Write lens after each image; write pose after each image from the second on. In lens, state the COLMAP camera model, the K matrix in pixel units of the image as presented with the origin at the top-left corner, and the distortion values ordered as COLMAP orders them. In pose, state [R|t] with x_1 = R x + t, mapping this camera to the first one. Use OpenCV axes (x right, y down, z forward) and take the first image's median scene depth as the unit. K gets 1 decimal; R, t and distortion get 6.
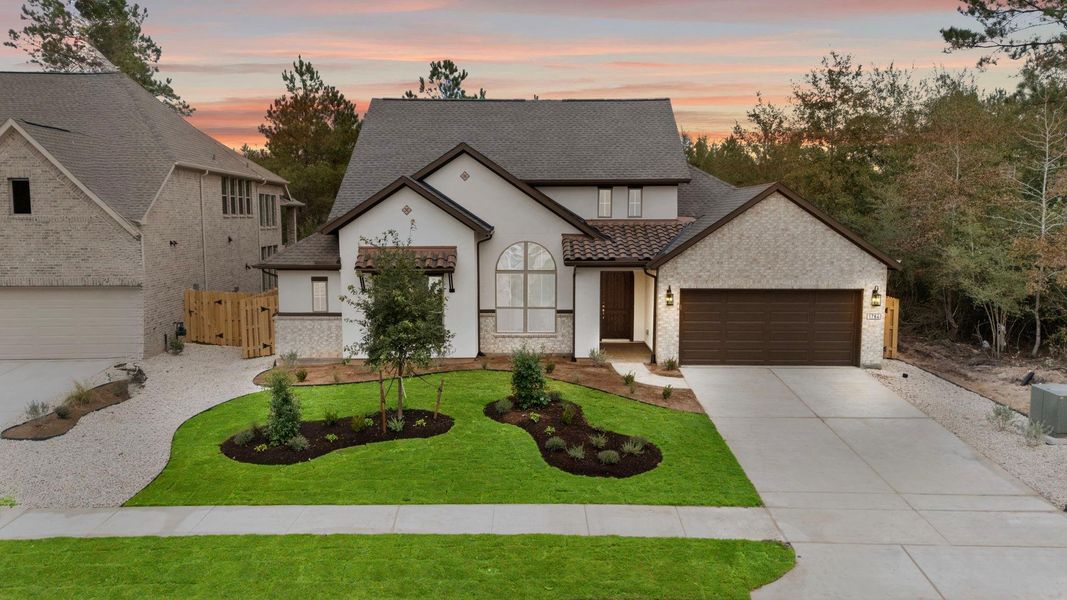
lens RADIAL K [[813.6, 0, 633.2], [0, 813.6, 299.7], [0, 0, 1]] dist [0.062180, -0.030599]
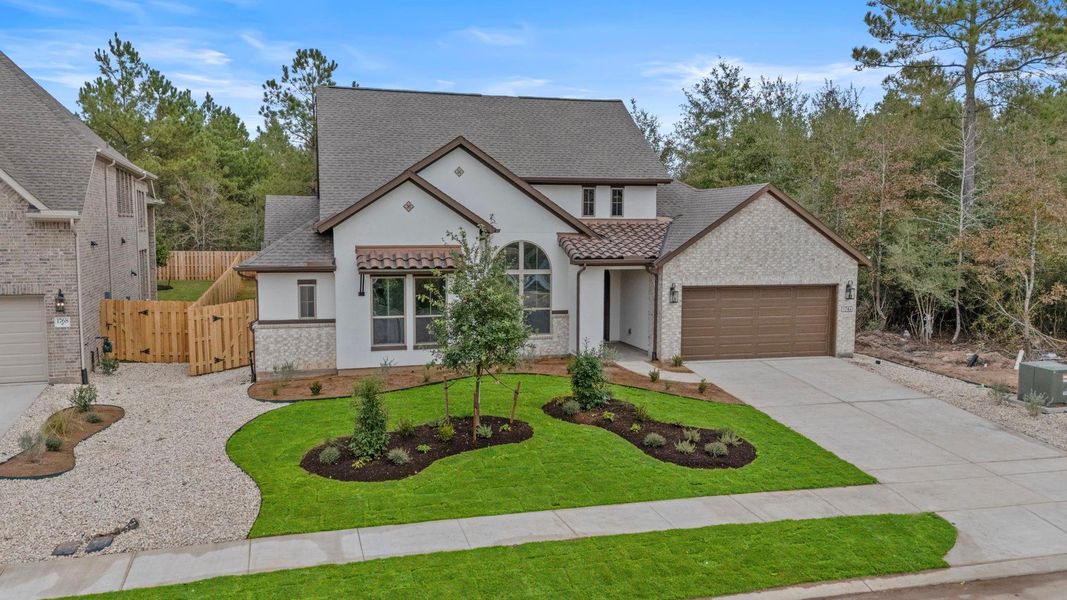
lens RADIAL K [[813.6, 0, 633.2], [0, 813.6, 299.7], [0, 0, 1]] dist [0.062180, -0.030599]
pose [[0.964979, -0.021806, 0.261419, -0.272386], [0.024323, 0.999684, -0.006399, 0.008618], [-0.261197, 0.012533, 0.965204, 0.034555]]
